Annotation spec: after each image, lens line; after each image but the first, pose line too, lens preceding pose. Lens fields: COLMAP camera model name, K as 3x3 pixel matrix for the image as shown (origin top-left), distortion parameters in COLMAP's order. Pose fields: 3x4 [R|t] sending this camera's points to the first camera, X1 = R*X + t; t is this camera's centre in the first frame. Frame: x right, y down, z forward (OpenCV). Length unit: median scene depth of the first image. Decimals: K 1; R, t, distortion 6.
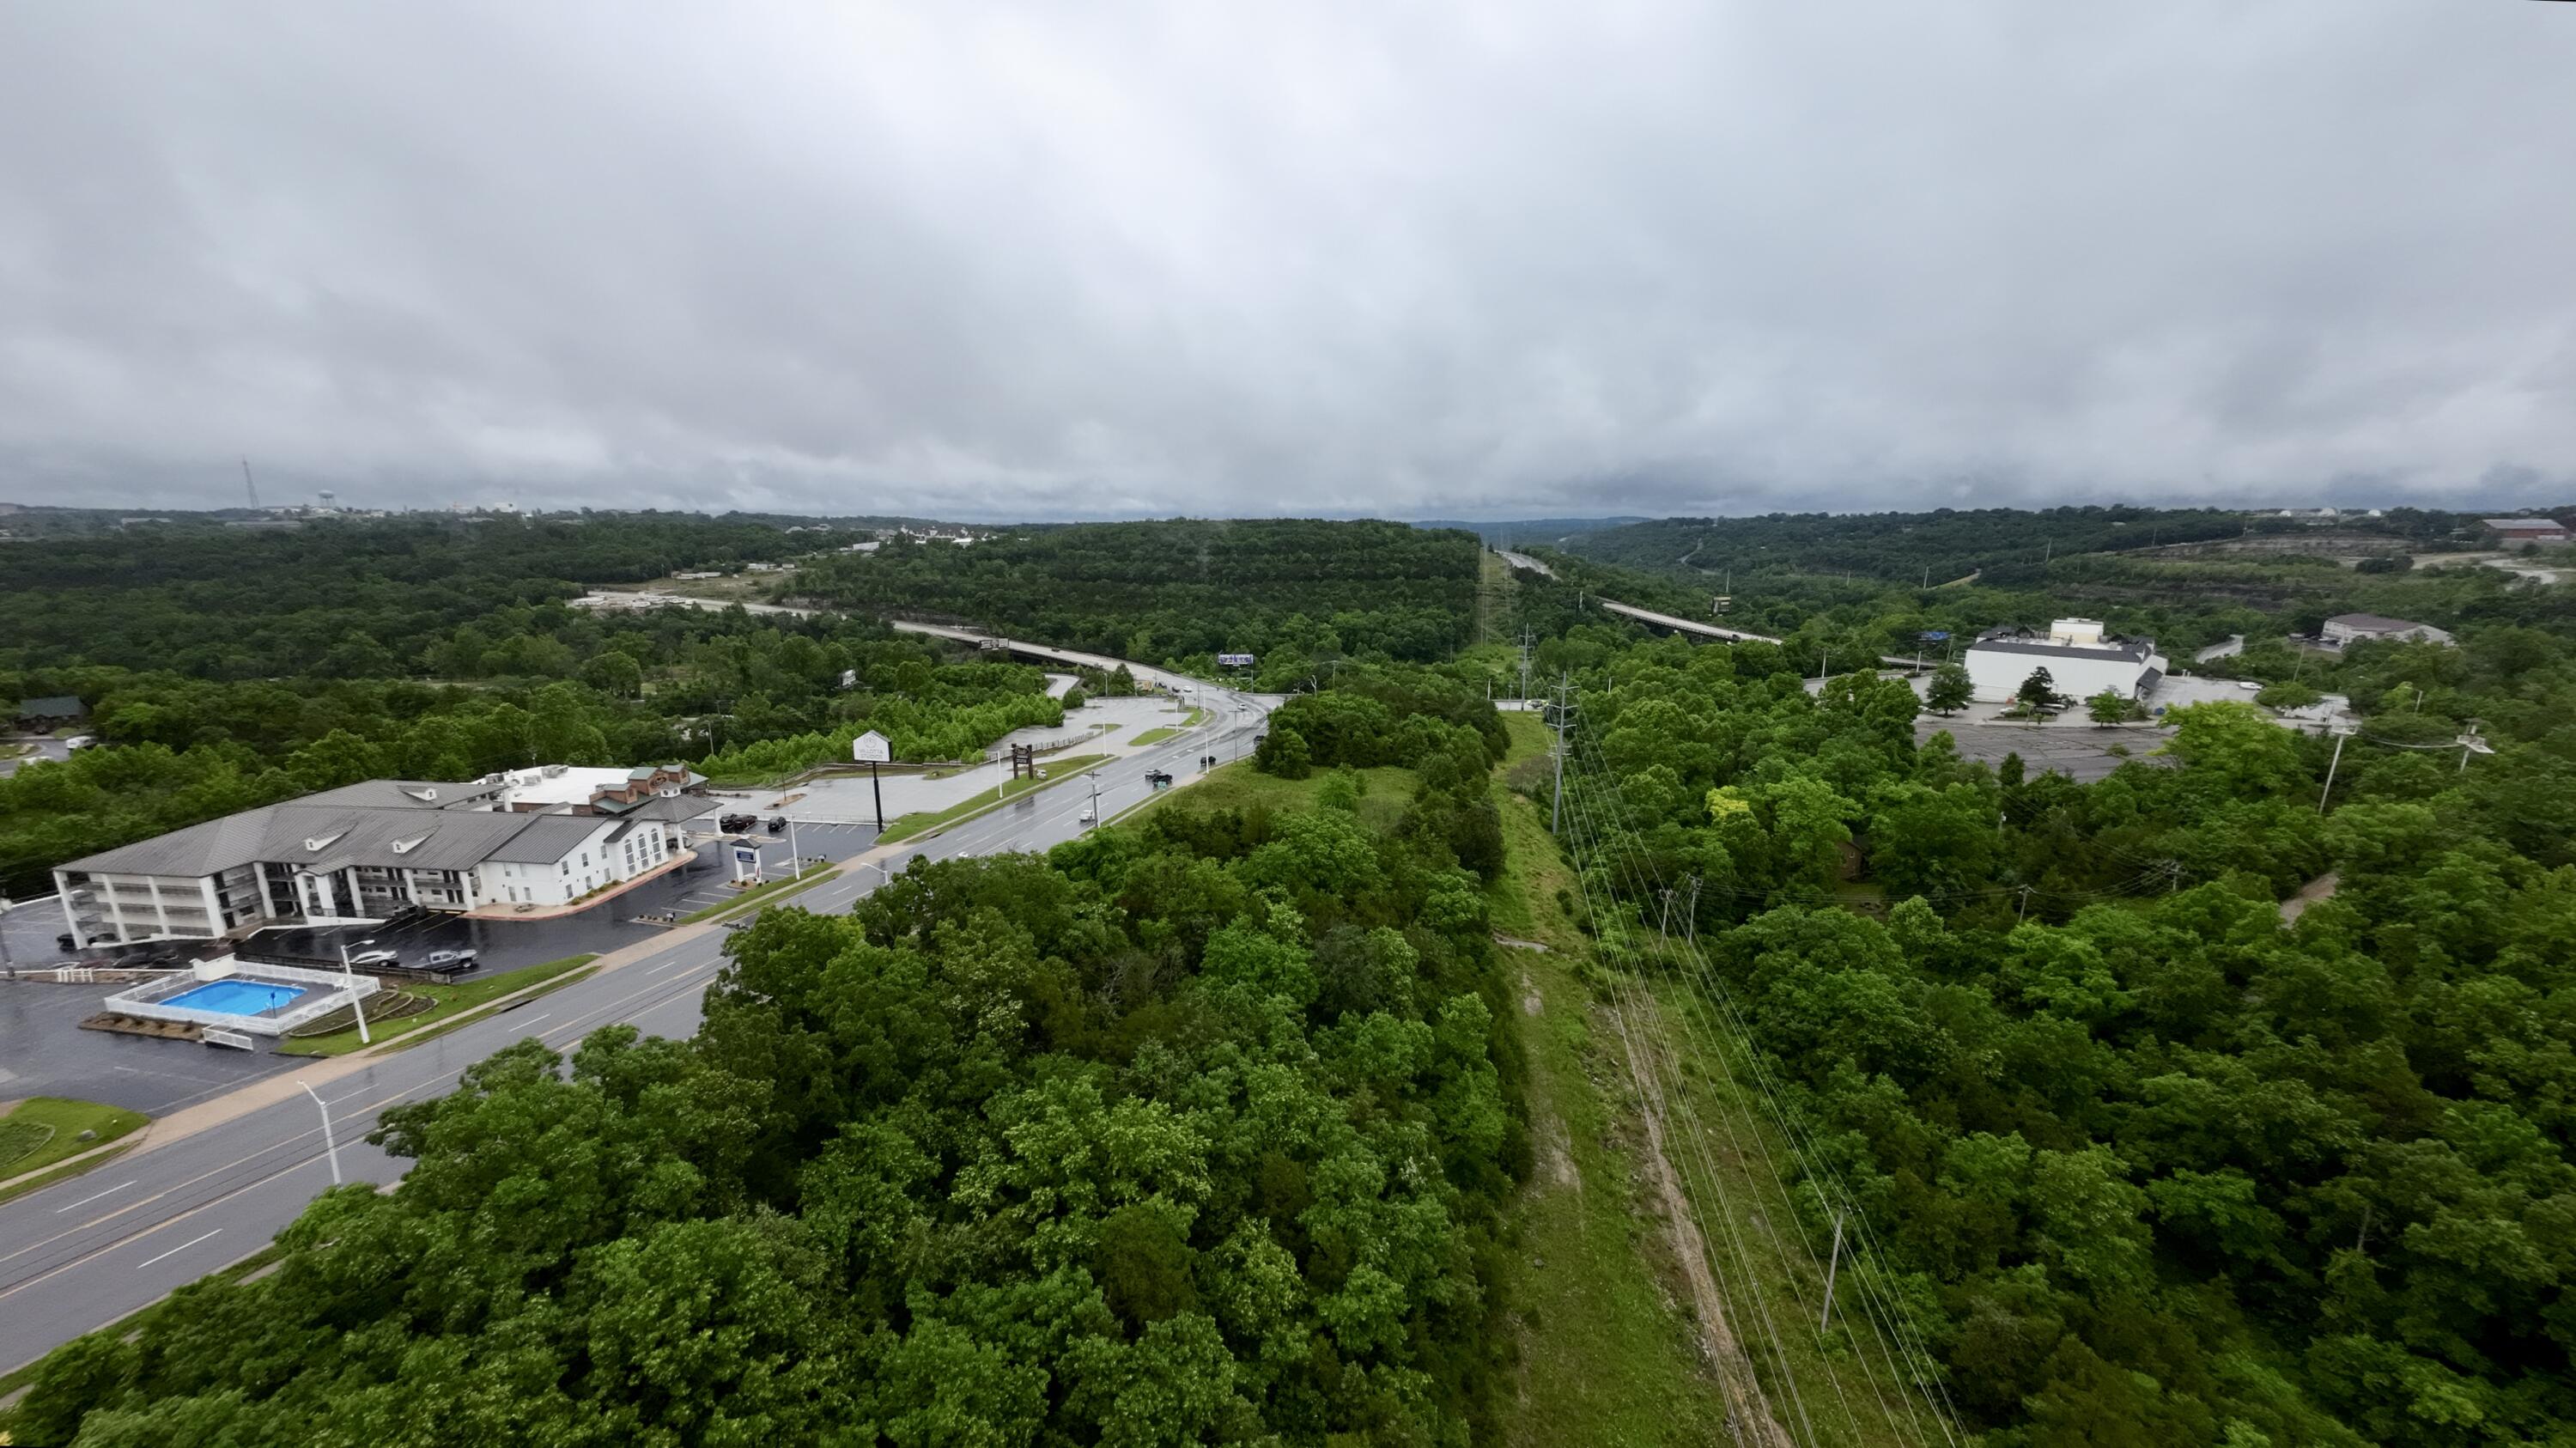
lens RADIAL K [[923.2, 0, 1268.7], [0, 923.2, 719.0], [0, 0, 1]] dist [-0.001578, -0.000093]
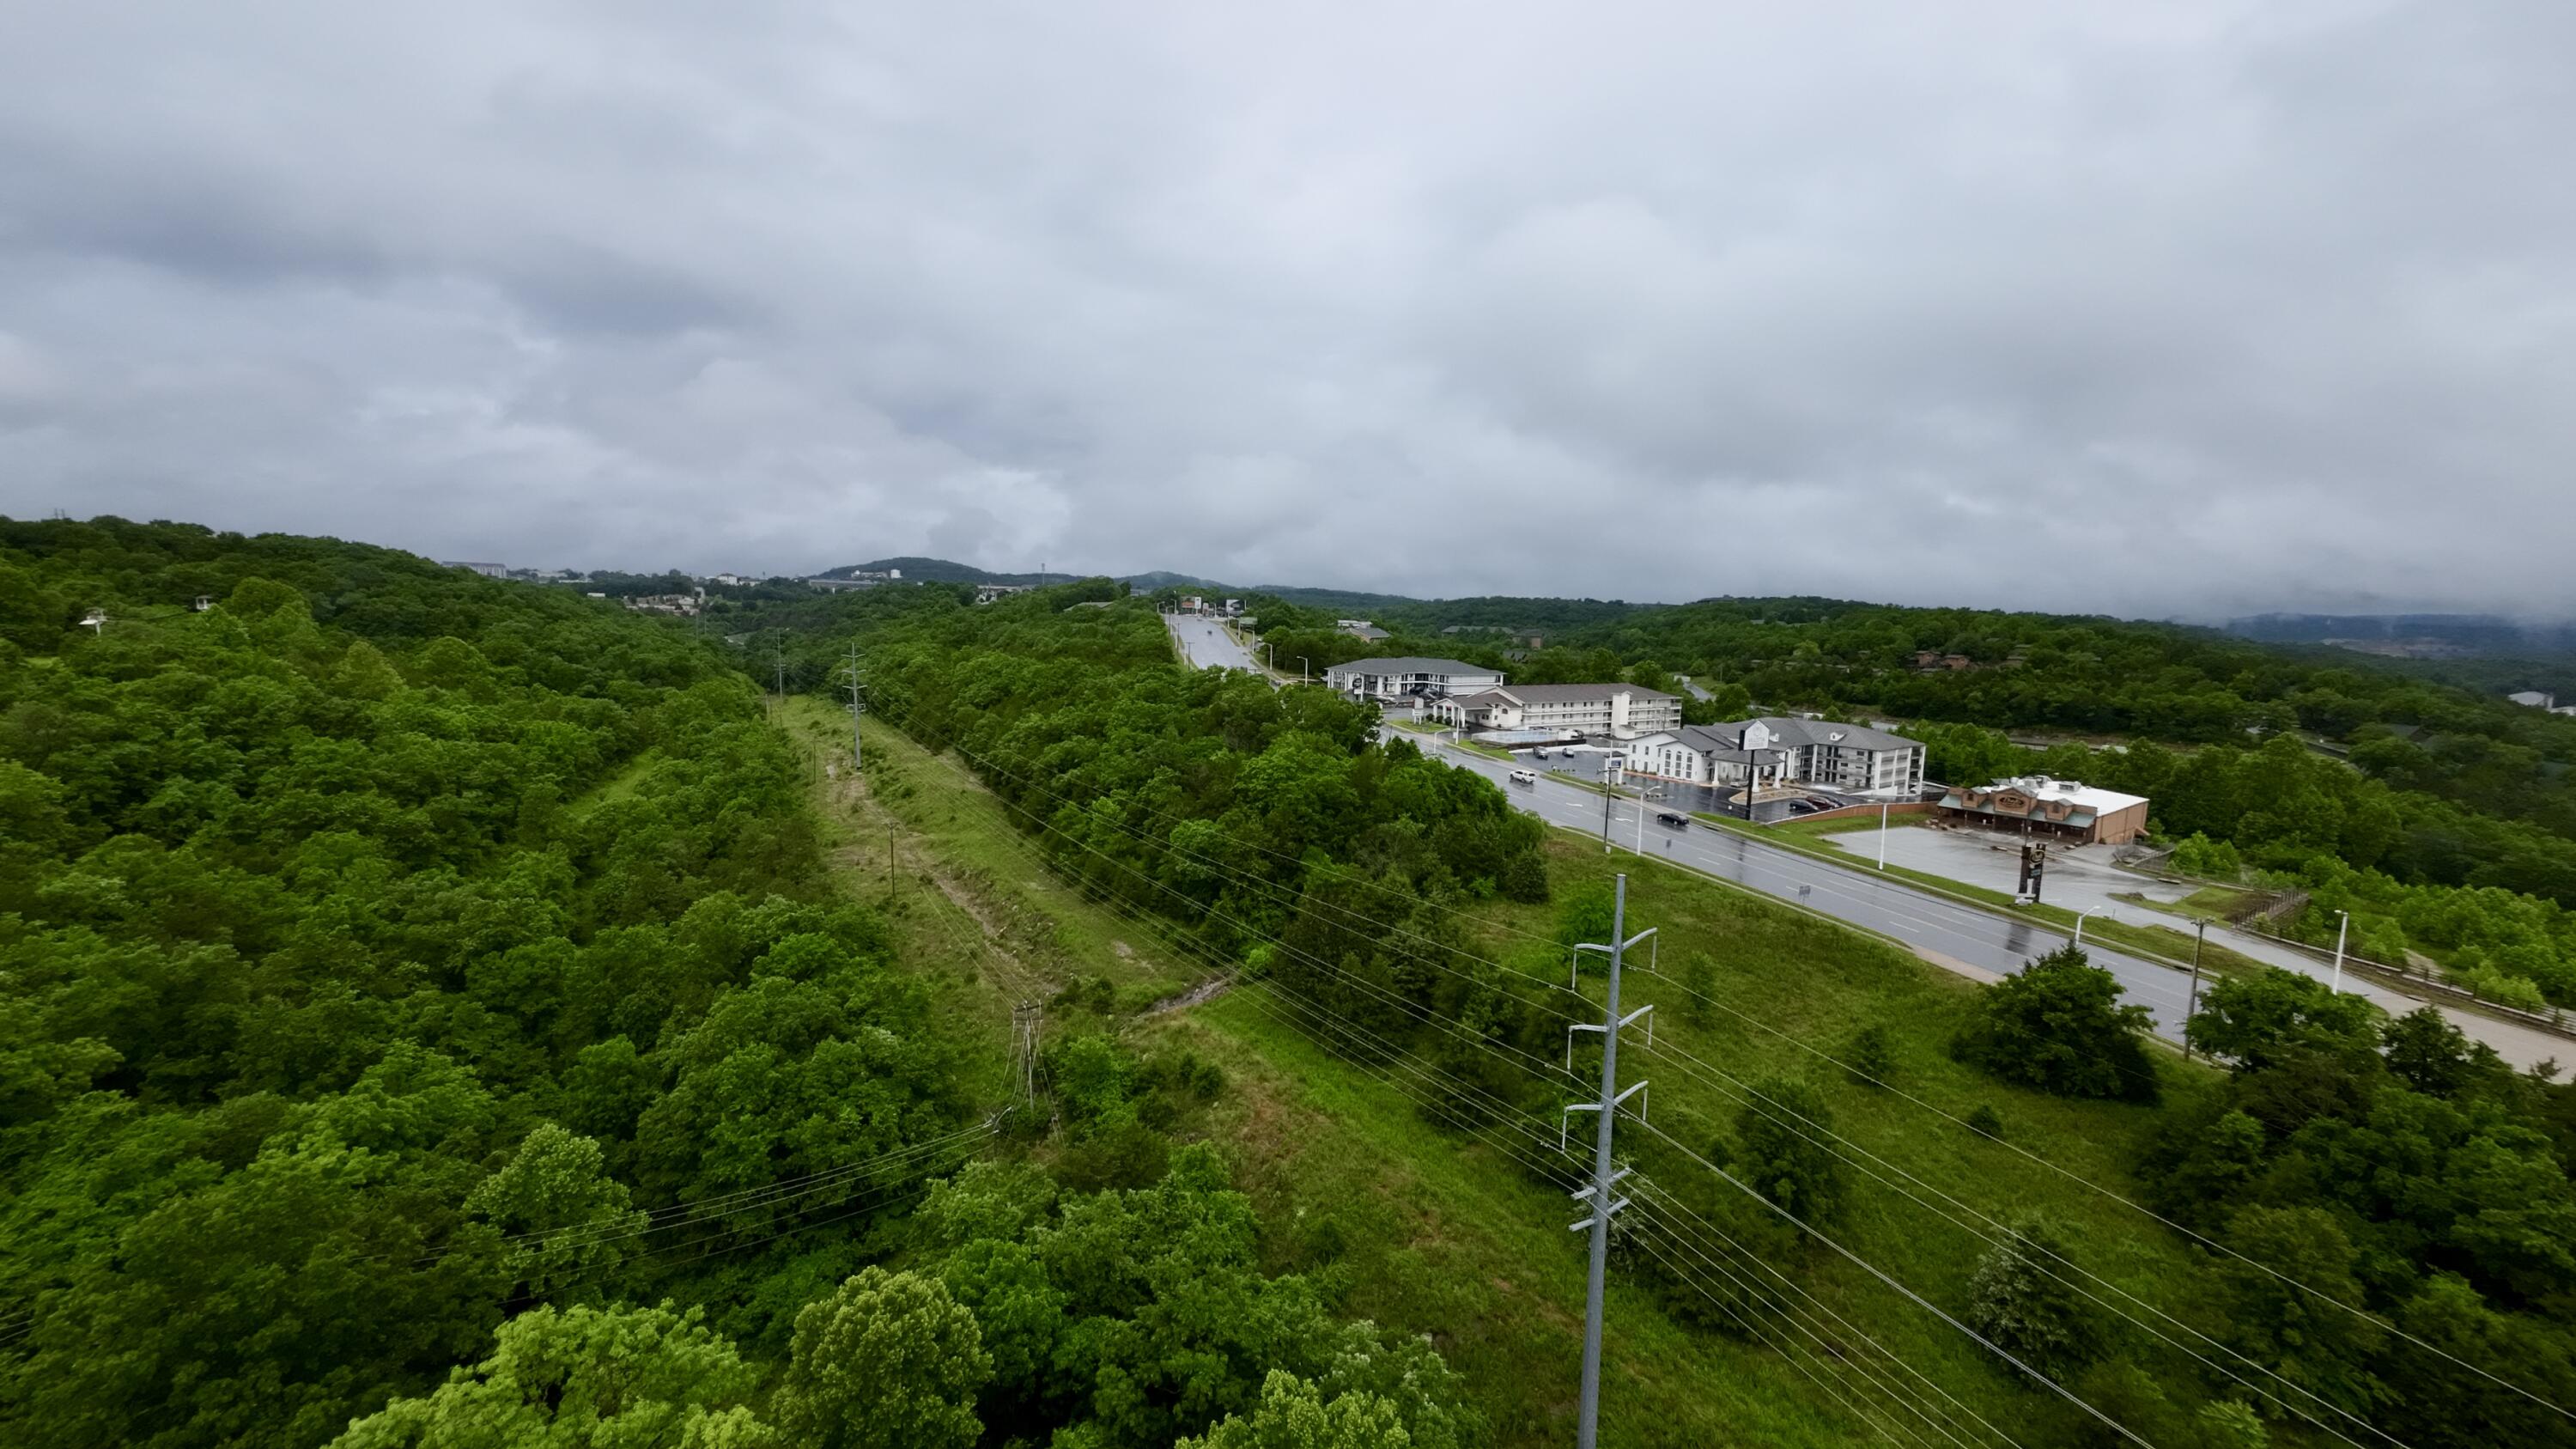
lens RADIAL K [[982.7, 0, 1264.9], [0, 982.7, 740.4], [0, 0, 1]] dist [-0.000600, -0.001912]
pose [[-0.738282, 0.072781, -0.670553, 0.191000], [-0.155194, 0.949157, 0.273890, -0.048806], [0.656394, 0.306274, -0.689451, 0.383811]]
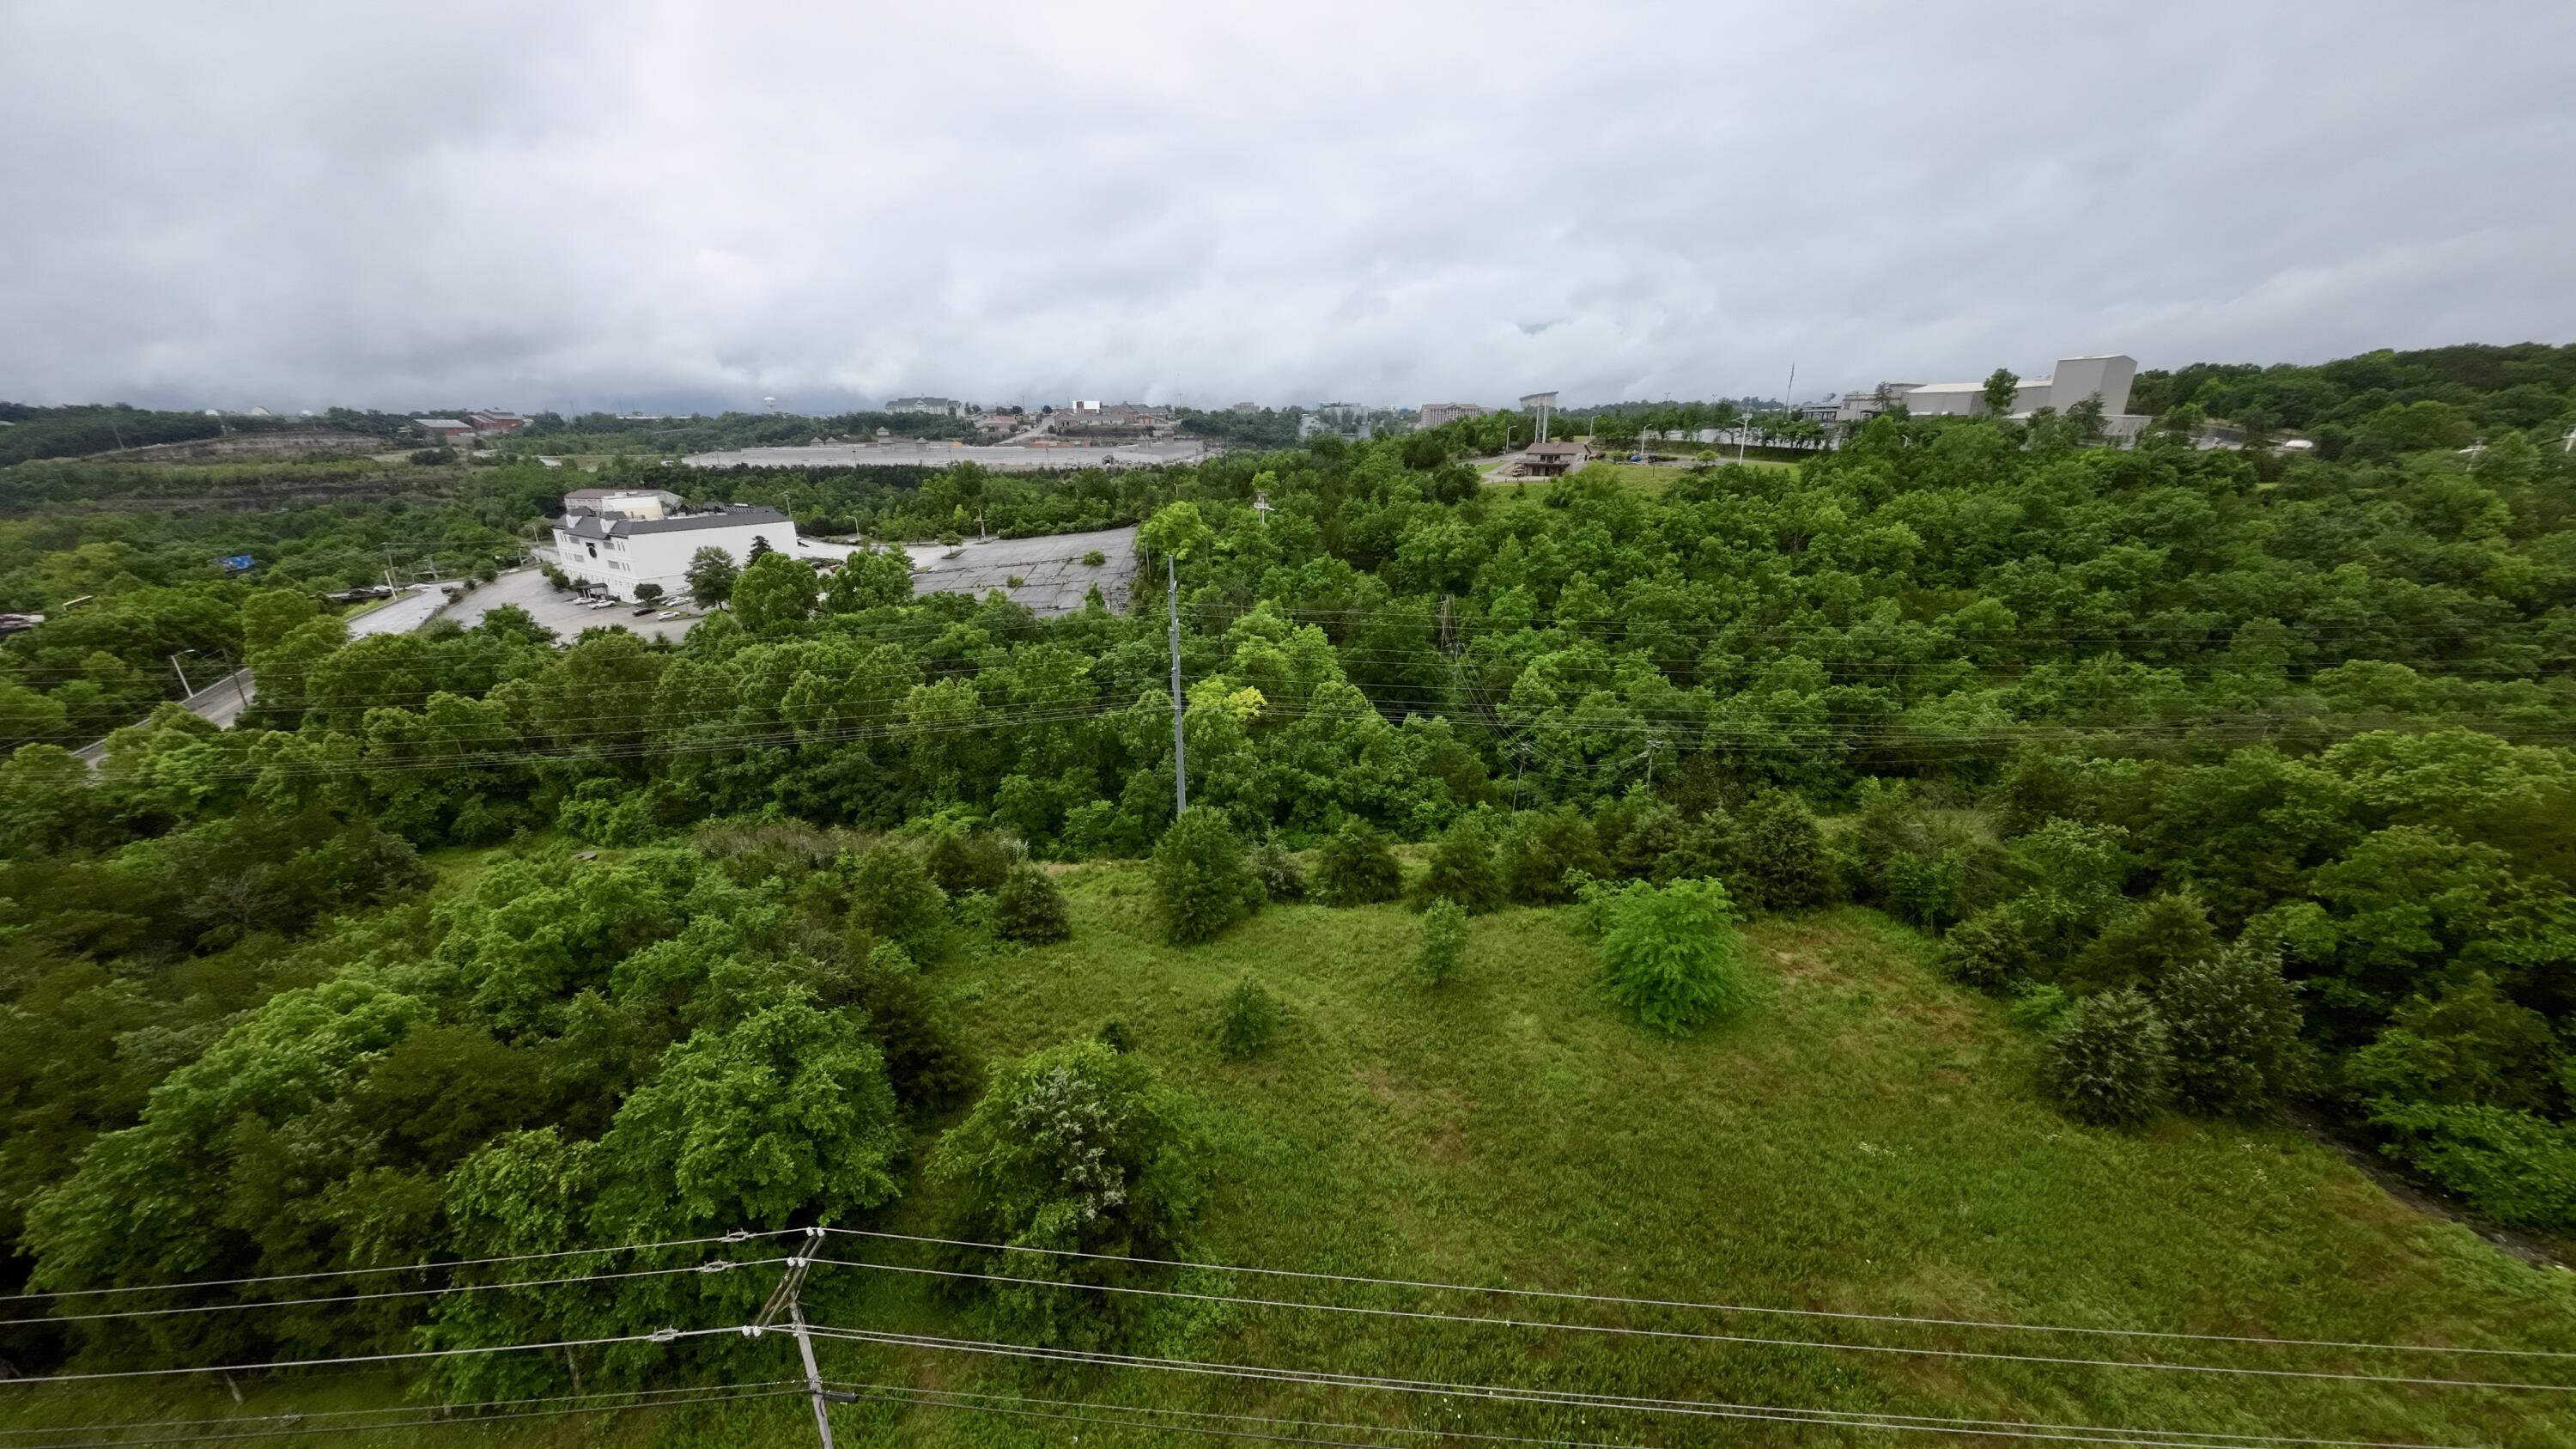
lens RADIAL K [[882.1, 0, 1286.5], [0, 882.1, 724.6], [0, 0, 1]] dist [0.001567, 0.000248]
pose [[-0.209345, -0.306172, 0.928673, -0.054631], [0.212458, 0.912788, 0.348828, -0.041315], [-0.954482, 0.270329, -0.126039, 0.353555]]
